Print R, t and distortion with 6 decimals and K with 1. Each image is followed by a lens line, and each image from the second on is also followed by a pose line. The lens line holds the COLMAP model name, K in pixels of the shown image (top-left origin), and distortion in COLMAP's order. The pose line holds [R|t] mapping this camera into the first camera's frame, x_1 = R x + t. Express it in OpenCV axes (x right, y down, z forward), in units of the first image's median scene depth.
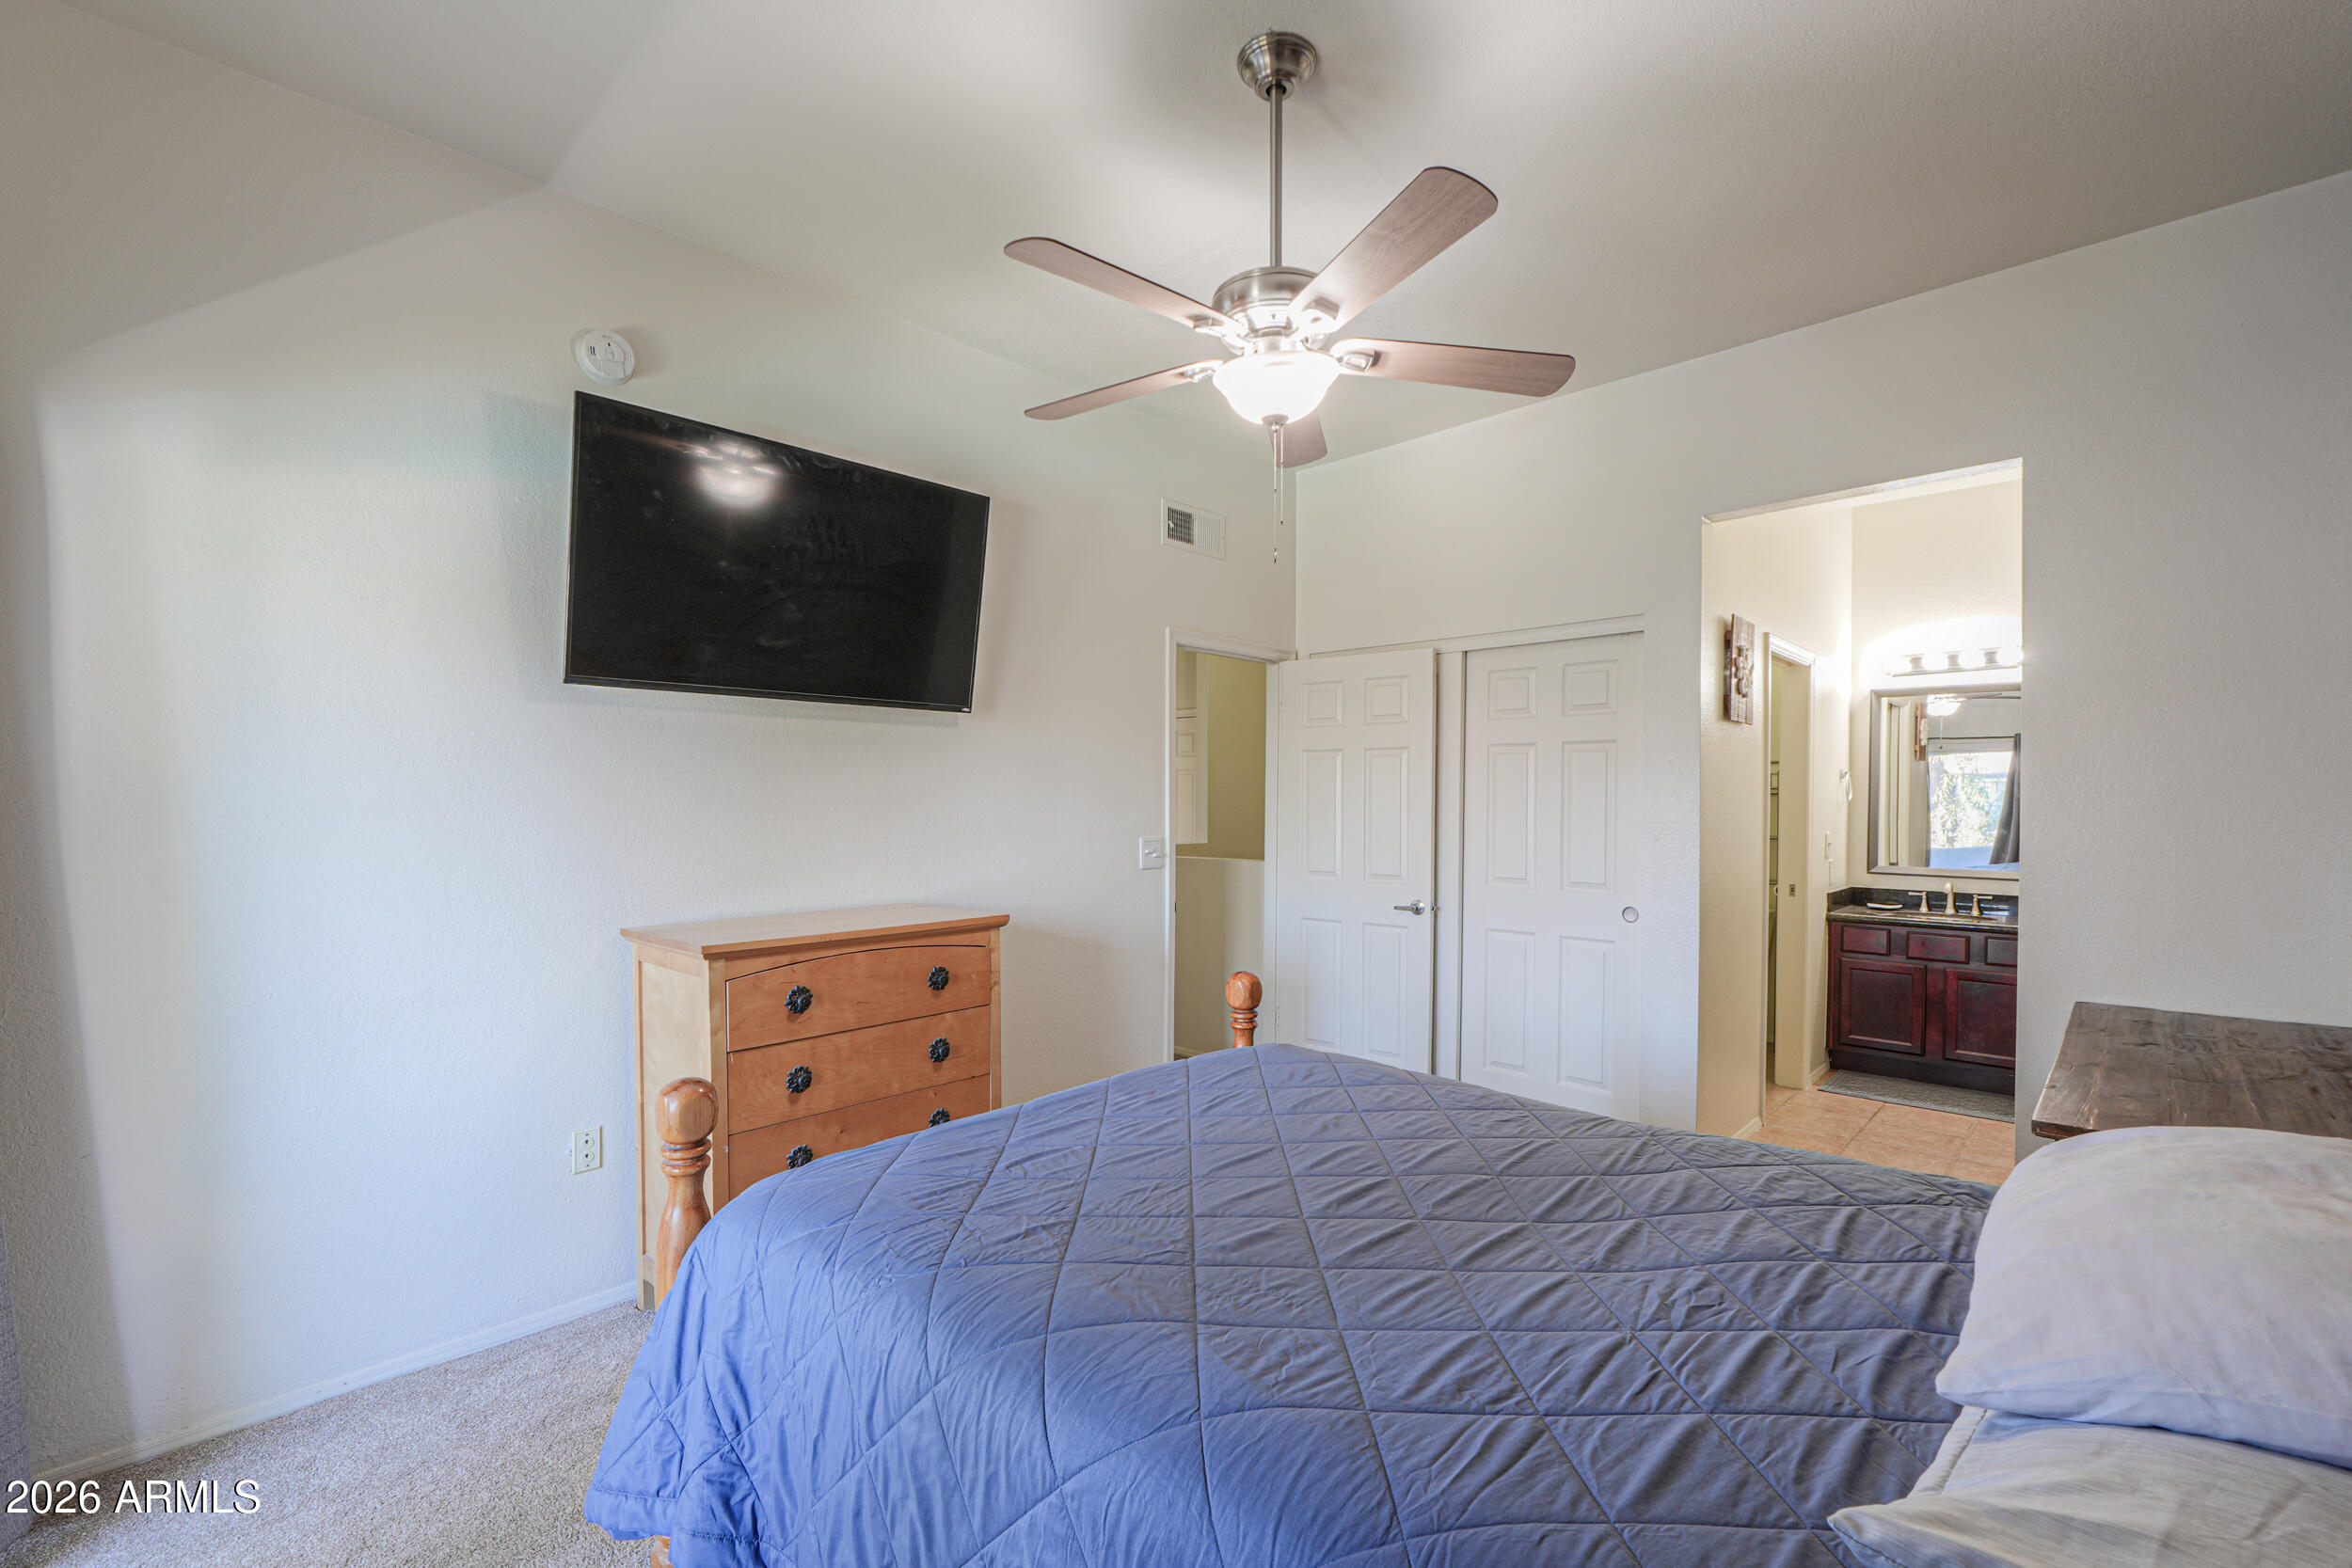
lens RADIAL K [[983.3, 0, 1174.8], [0, 983.3, 806.0], [0, 0, 1]] dist [-0.005790, 0.000879]
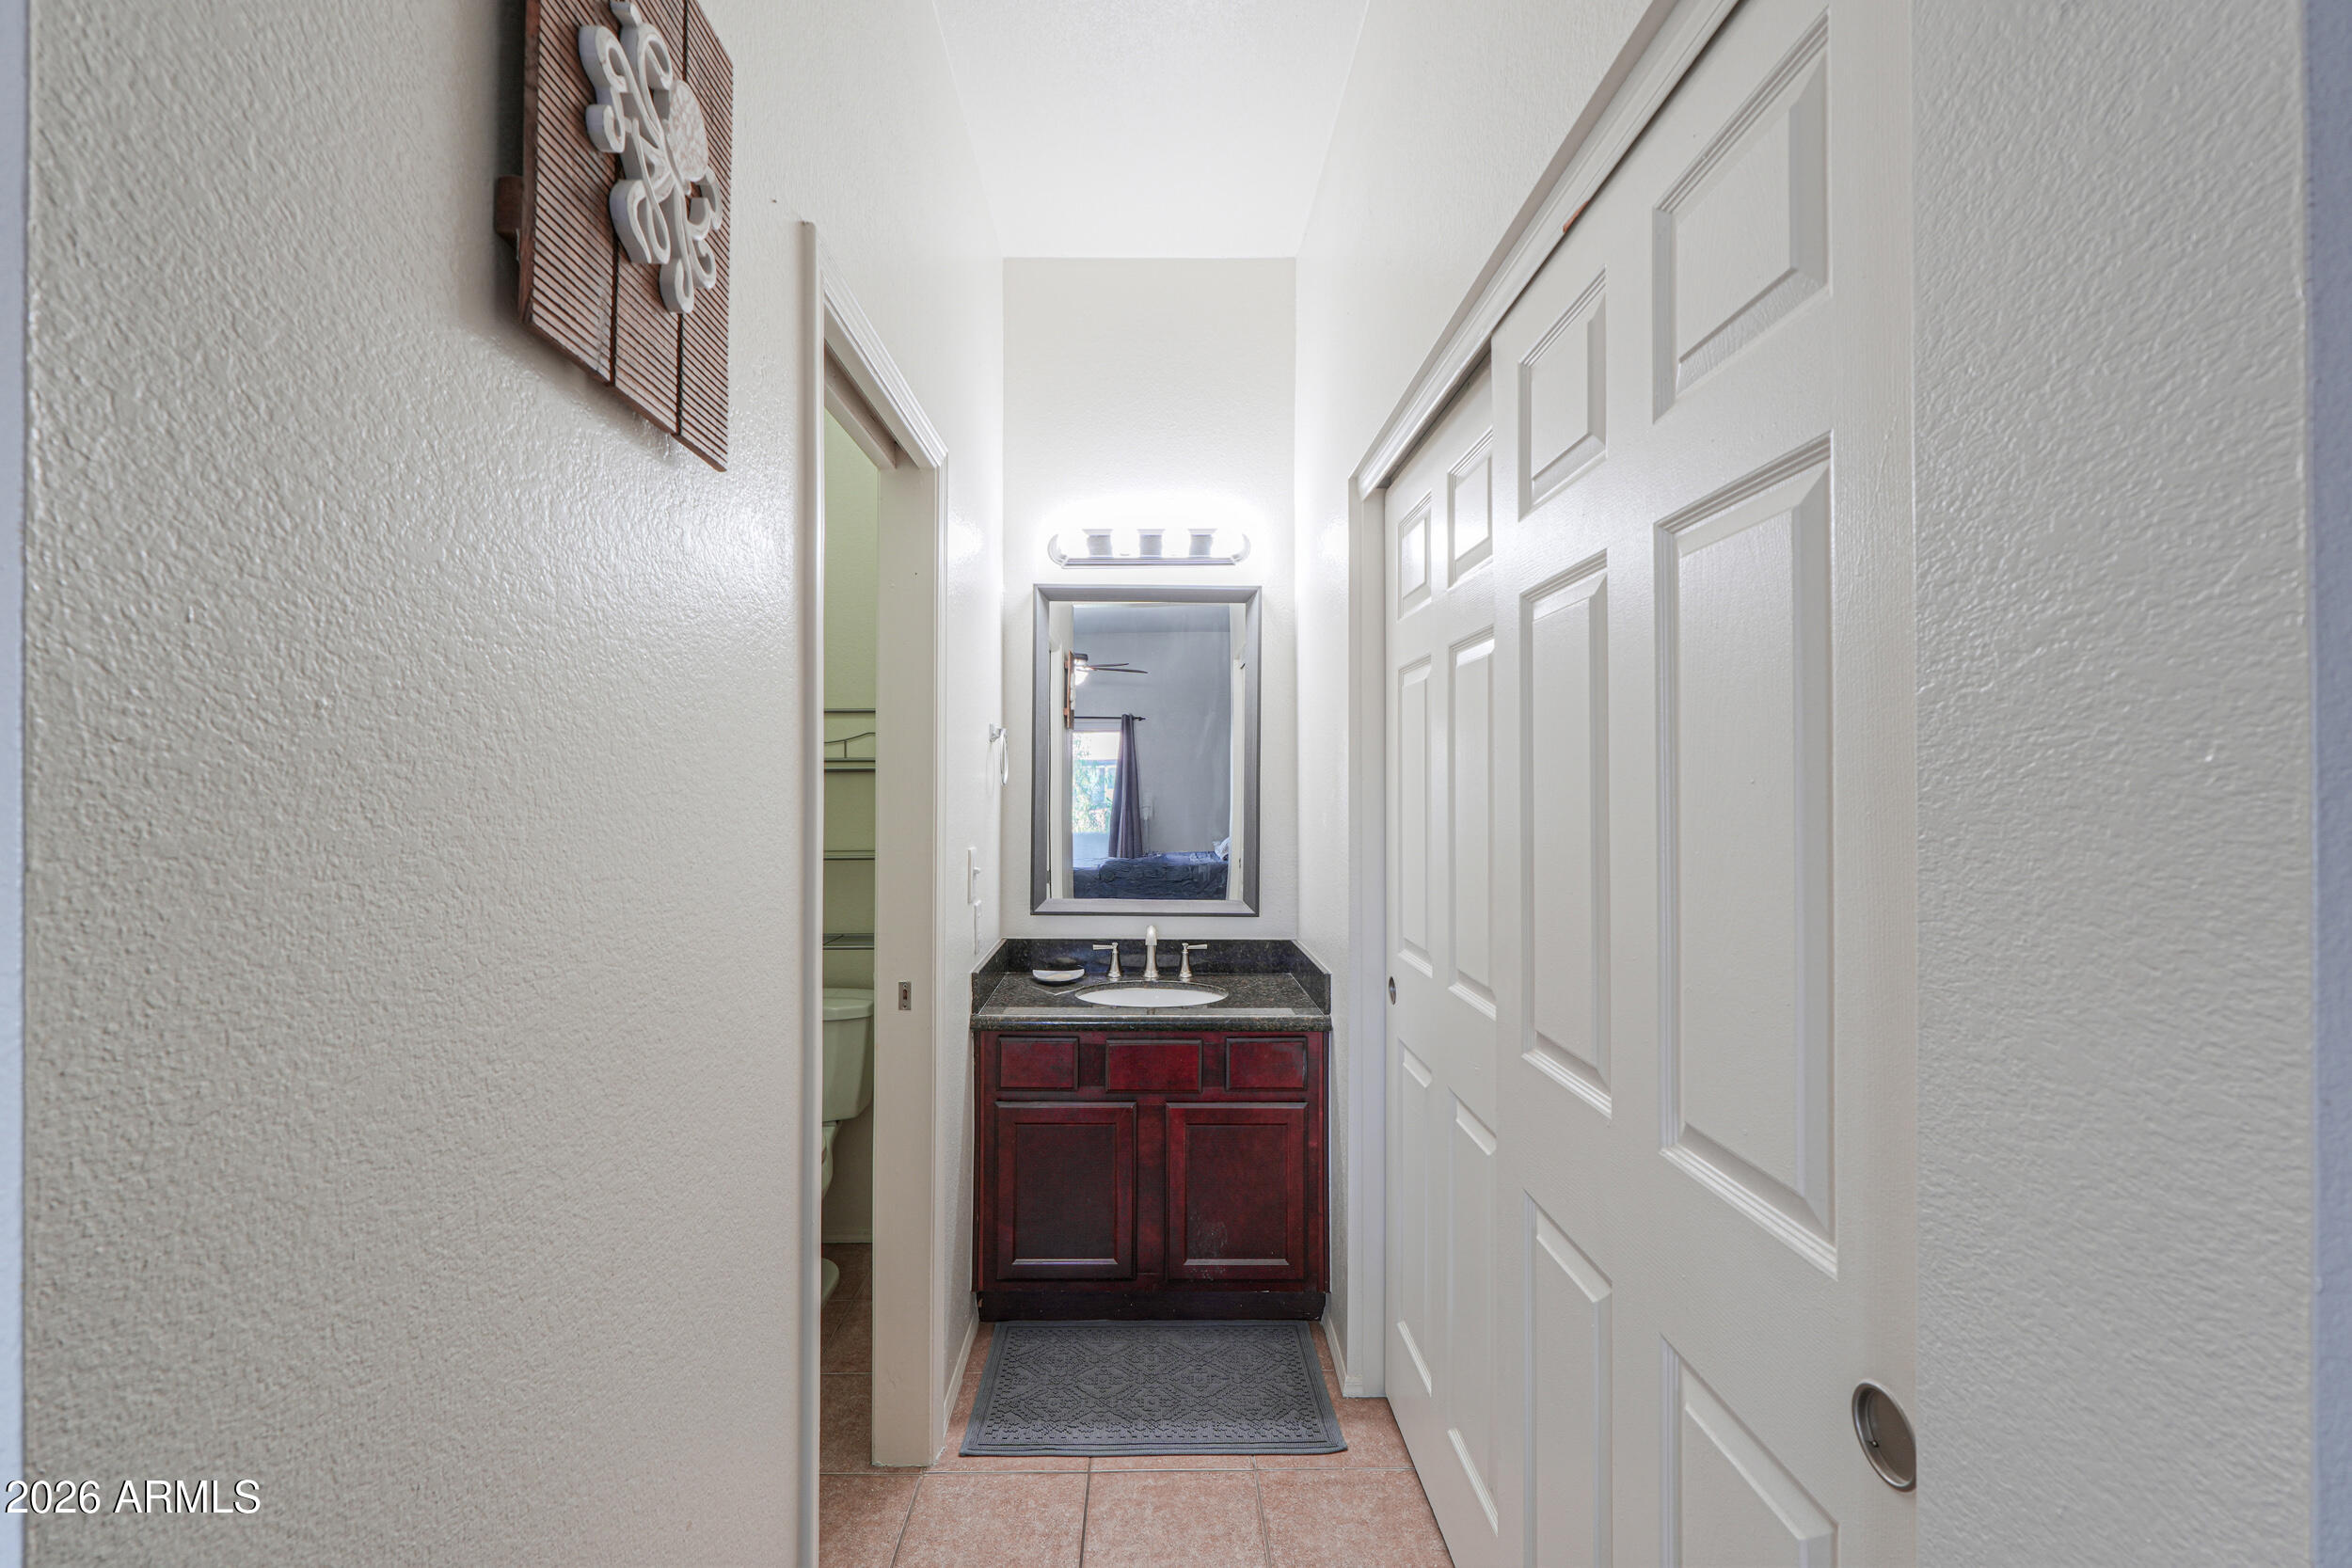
lens RADIAL K [[983.3, 0, 1164.5], [0, 983.3, 786.2], [0, 0, 1]] dist [-0.005790, 0.000879]
pose [[0.702482, -0.003747, 0.711691, 0.369083], [0.005974, 0.999982, -0.000632, -0.003180], [-0.711676, 0.004696, 0.702492, 0.564108]]
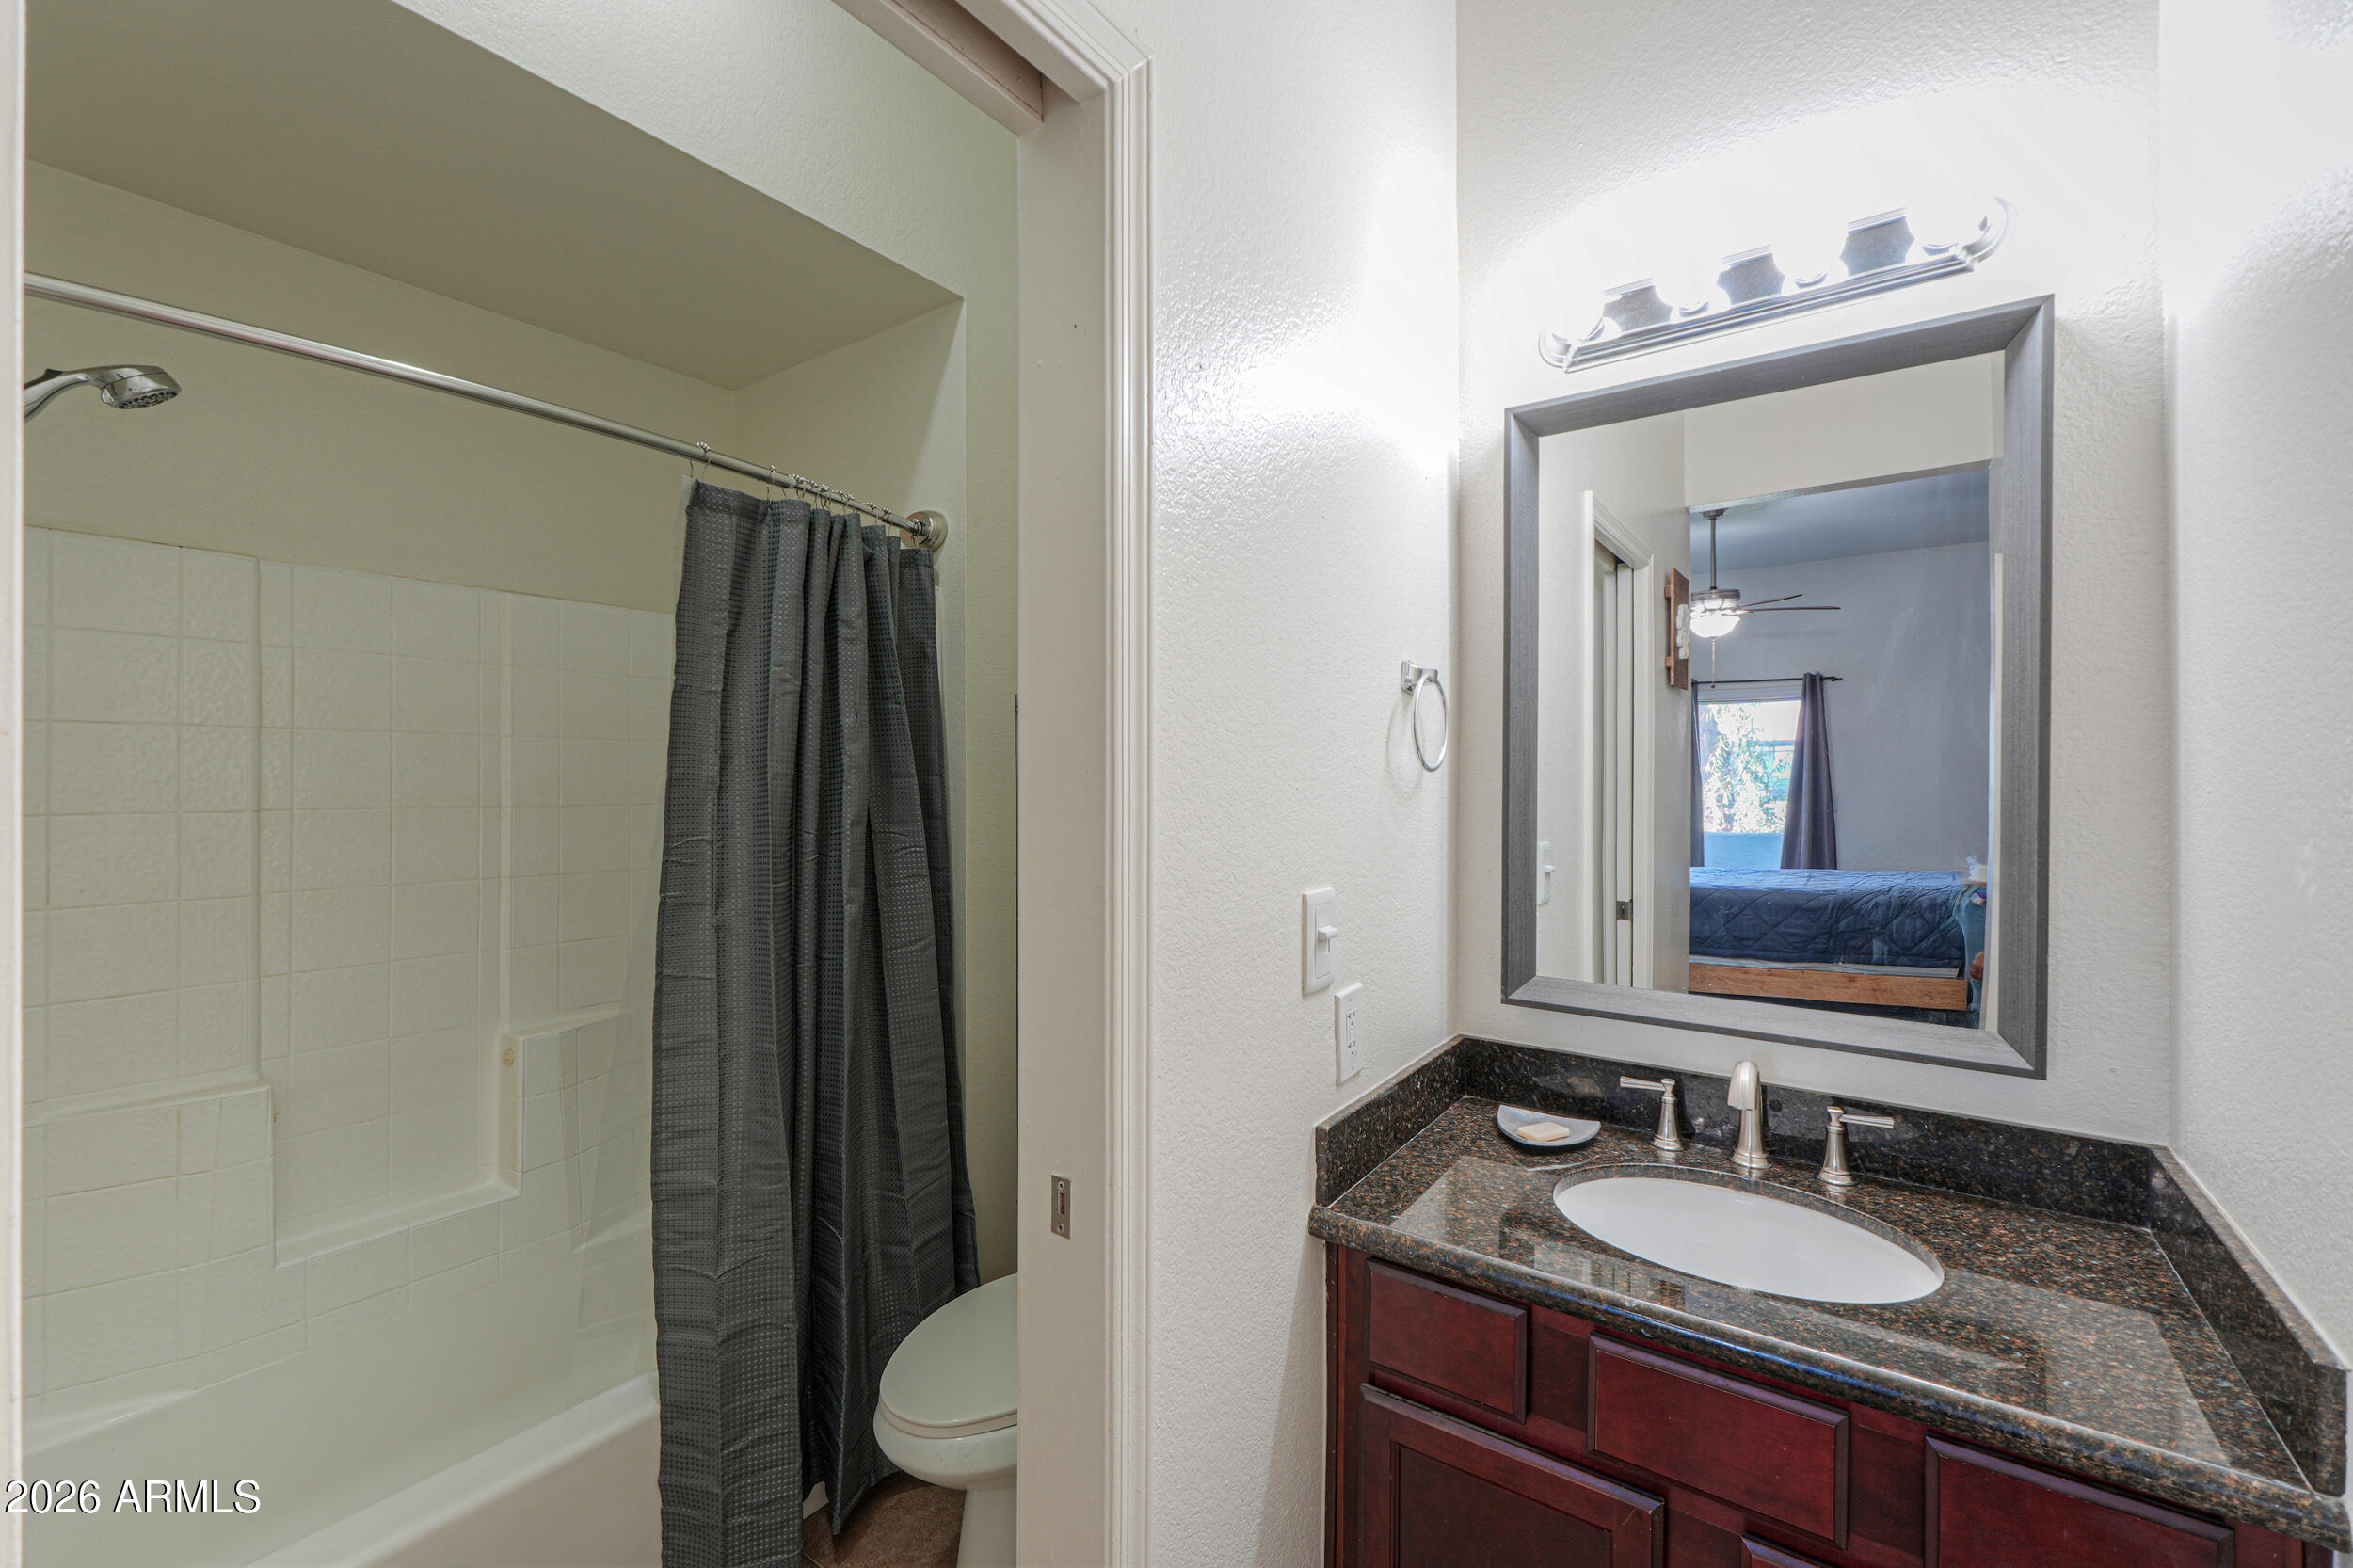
lens RADIAL K [[983.8, 0, 1158.7], [0, 983.8, 779.3], [0, 0, 1]] dist [-0.005790, 0.000879]
pose [[0.989004, -0.008476, 0.147644, 0.560649], [0.008653, 0.999962, -0.000555, -0.002630], [-0.147634, 0.001827, 0.989040, 0.718548]]
